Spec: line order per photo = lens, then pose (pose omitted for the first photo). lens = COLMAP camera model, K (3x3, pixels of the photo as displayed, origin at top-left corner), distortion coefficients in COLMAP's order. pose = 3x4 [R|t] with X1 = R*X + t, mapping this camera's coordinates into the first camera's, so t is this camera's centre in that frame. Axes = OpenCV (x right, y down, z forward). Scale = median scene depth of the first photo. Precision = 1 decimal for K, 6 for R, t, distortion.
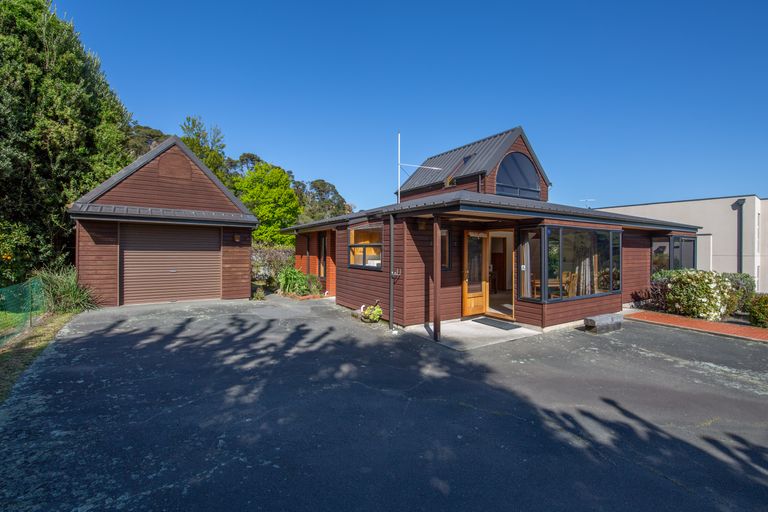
lens RADIAL K [[360.4, 0, 384.0], [0, 360.4, 256.0], [0, 0, 1]] dist [-0.015331, -0.000702]
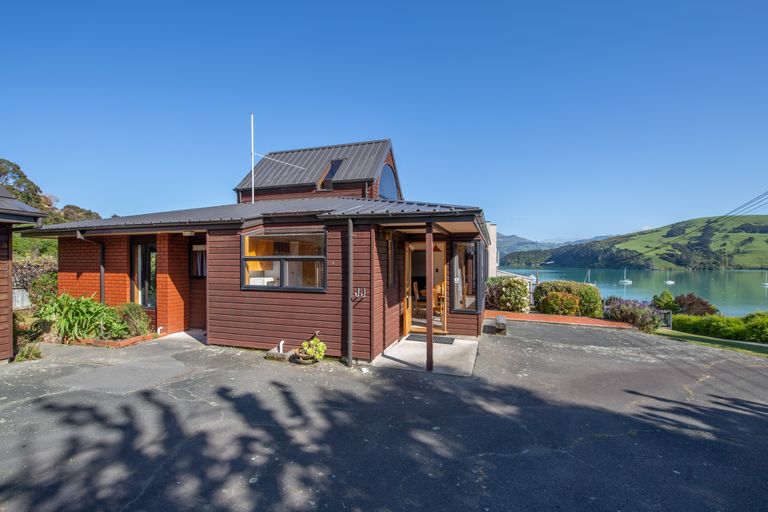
lens RADIAL K [[360.4, 0, 384.0], [0, 360.4, 256.0], [0, 0, 1]] dist [-0.015331, -0.000702]
pose [[0.749289, 0.001629, 0.662241, -0.510743], [0.014821, 0.999705, -0.019227, -0.022325], [-0.662077, 0.024222, 0.749044, 0.431682]]
